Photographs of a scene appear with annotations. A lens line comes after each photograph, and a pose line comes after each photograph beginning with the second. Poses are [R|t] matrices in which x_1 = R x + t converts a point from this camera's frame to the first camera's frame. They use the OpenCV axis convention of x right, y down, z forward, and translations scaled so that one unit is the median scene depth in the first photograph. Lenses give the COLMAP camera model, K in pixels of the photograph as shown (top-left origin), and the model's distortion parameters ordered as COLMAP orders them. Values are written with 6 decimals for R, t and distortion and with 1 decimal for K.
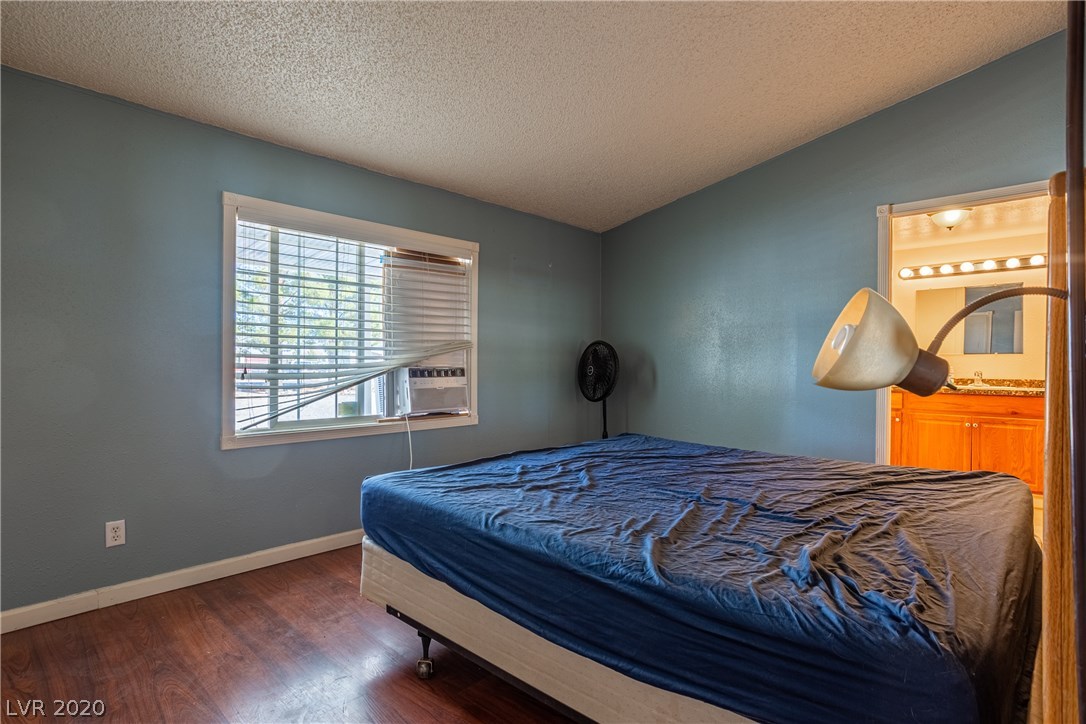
lens RADIAL K [[533.5, 0, 544.9], [0, 533.5, 364.1], [0, 0, 1]] dist [-0.016519, 0.013417]
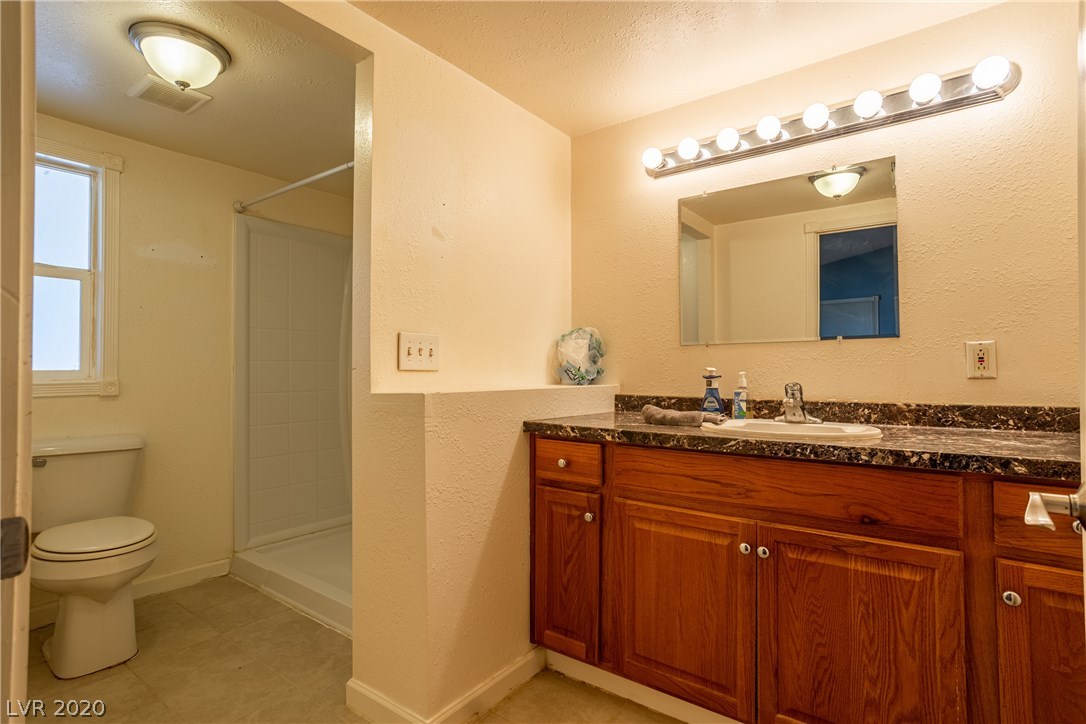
lens RADIAL K [[533.5, 0, 542.7], [0, 533.5, 363.5], [0, 0, 1]] dist [-0.016519, 0.013417]
pose [[0.993698, -0.004923, 0.111978, 0.655885], [0.006615, 0.999869, -0.014745, 0.004653], [-0.111891, 0.015393, 0.993601, 0.707121]]
